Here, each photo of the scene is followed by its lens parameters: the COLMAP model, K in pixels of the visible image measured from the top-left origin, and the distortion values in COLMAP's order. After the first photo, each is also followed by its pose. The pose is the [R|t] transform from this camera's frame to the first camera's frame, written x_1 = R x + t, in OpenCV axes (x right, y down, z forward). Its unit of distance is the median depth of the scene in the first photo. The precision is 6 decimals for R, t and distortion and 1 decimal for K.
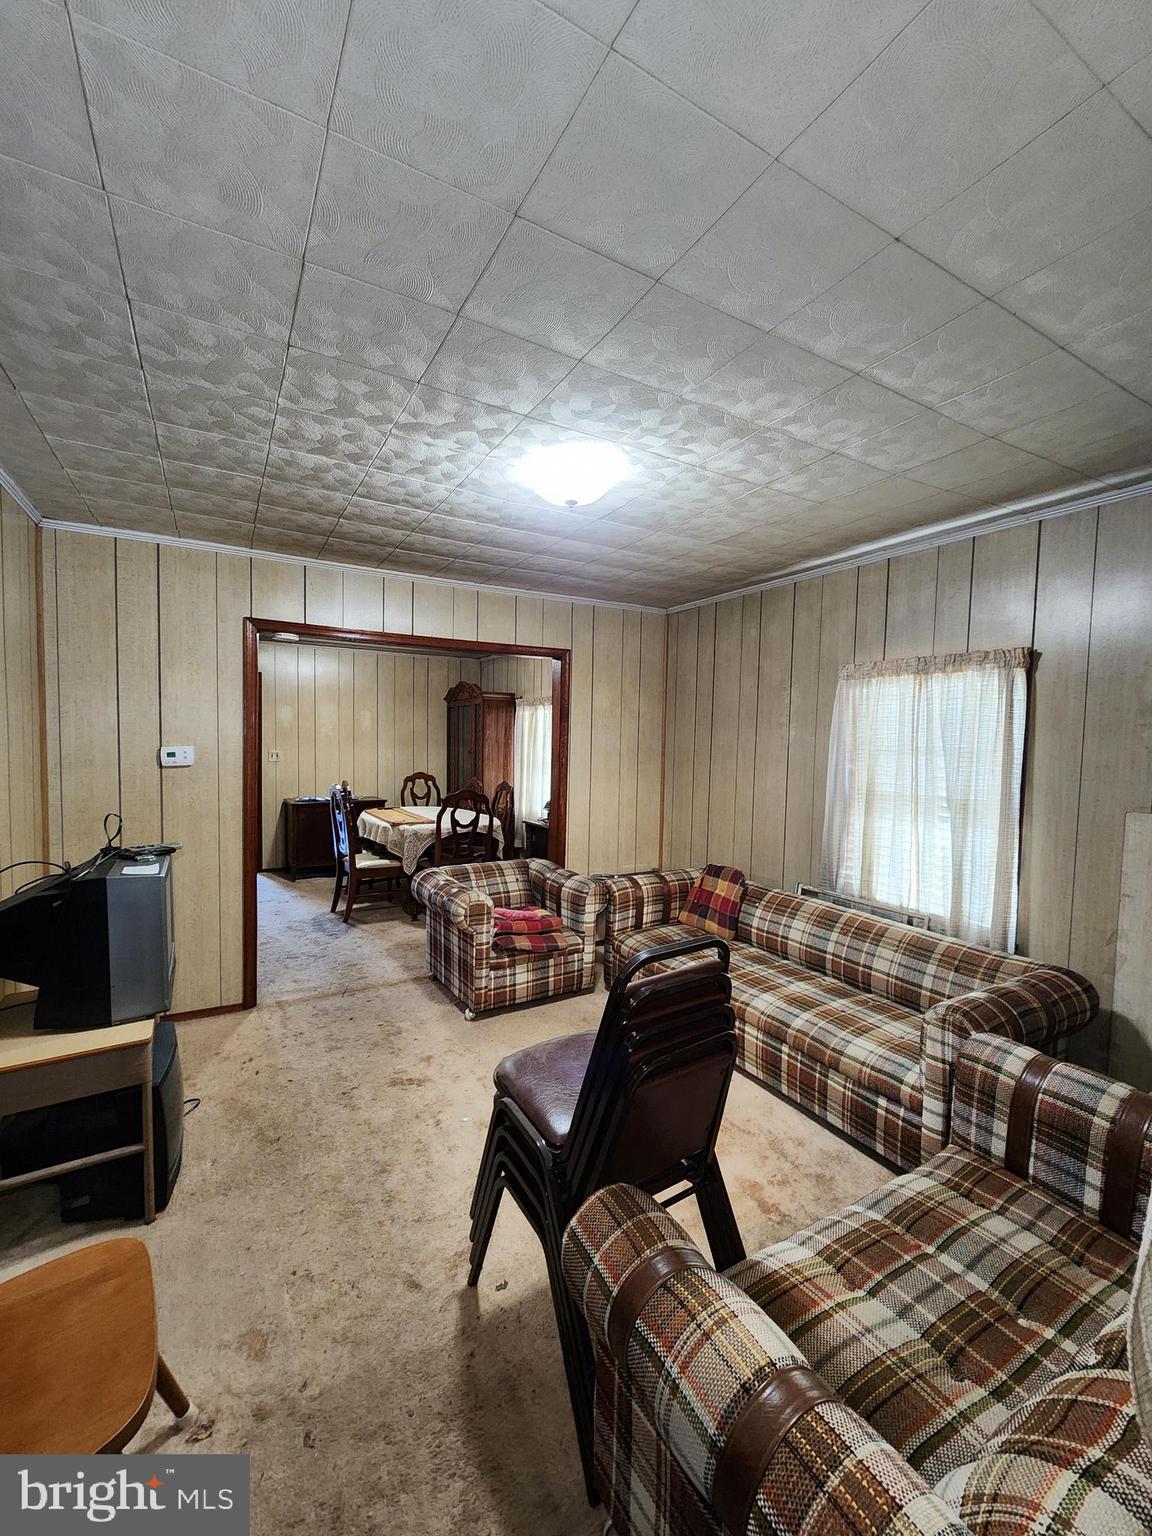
lens RADIAL K [[632.0, 0, 576.0], [0, 632.0, 768.0], [0, 0, 1]] dist [0.001551, 0.000593]
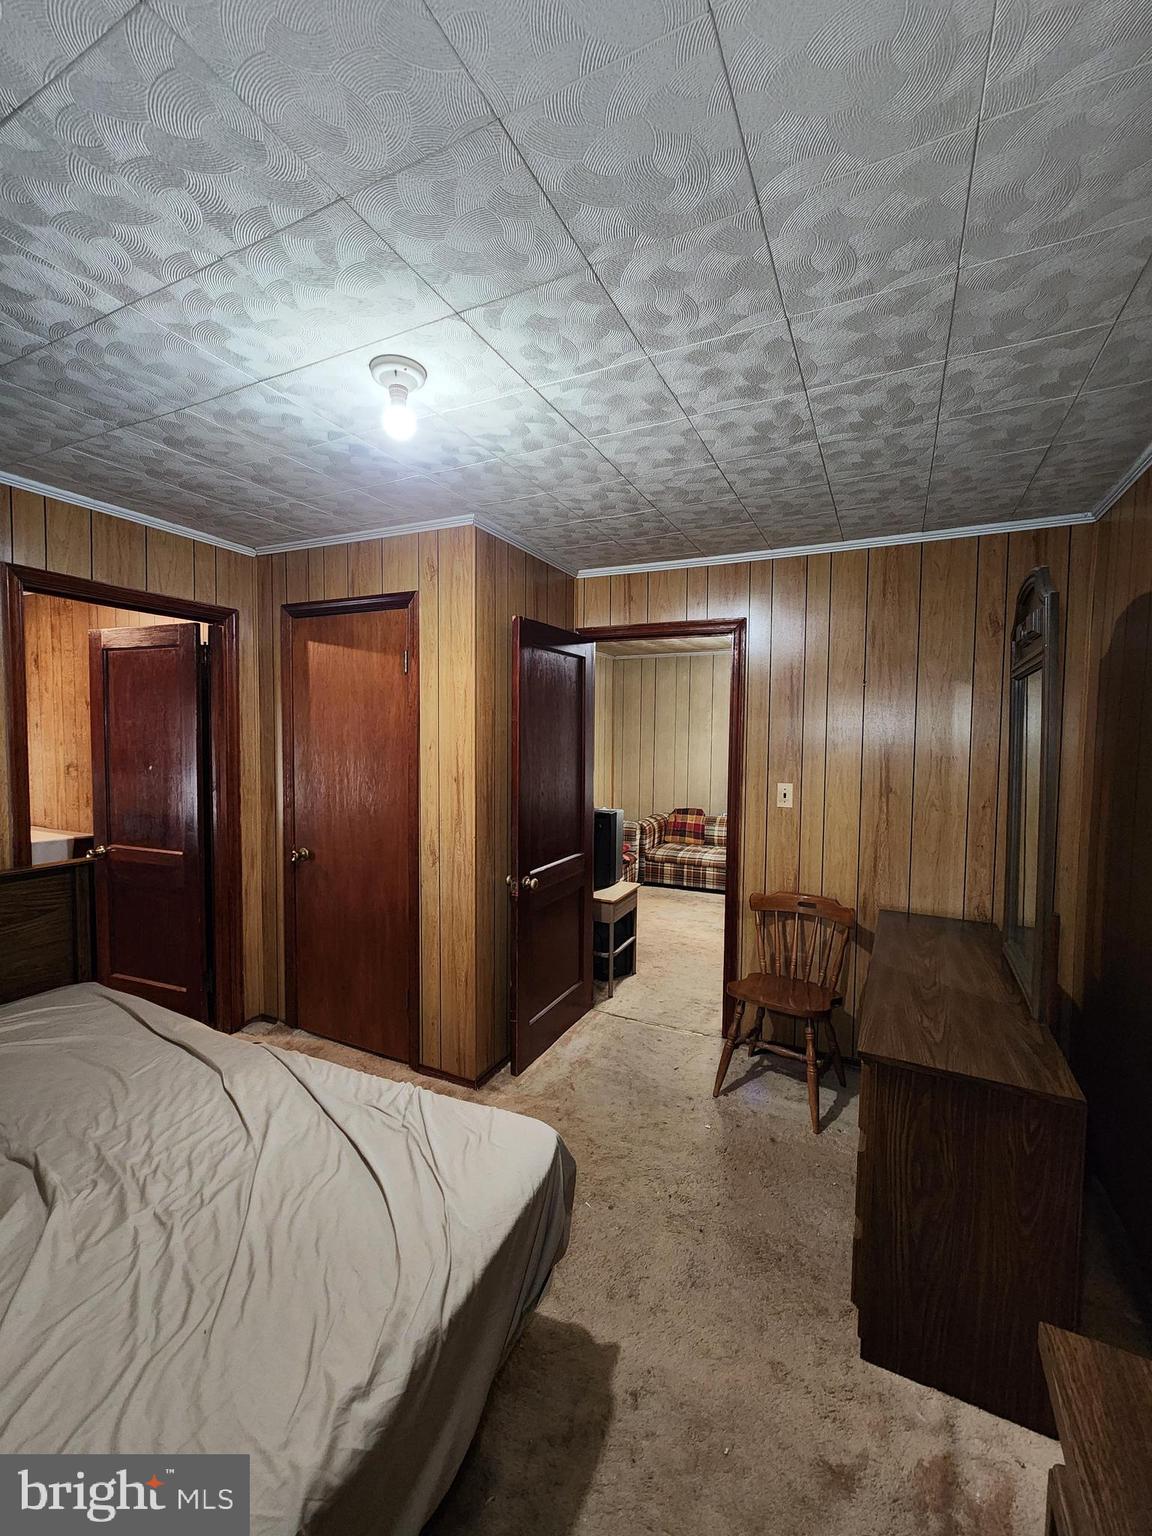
lens RADIAL K [[632.0, 0, 576.0], [0, 632.0, 768.0], [0, 0, 1]] dist [0.001551, 0.000593]
pose [[0.833630, -0.038277, 0.550996, -1.009646], [0.036878, 0.999227, 0.013621, 0.003874], [-0.551091, 0.008965, 0.834397, -0.329871]]
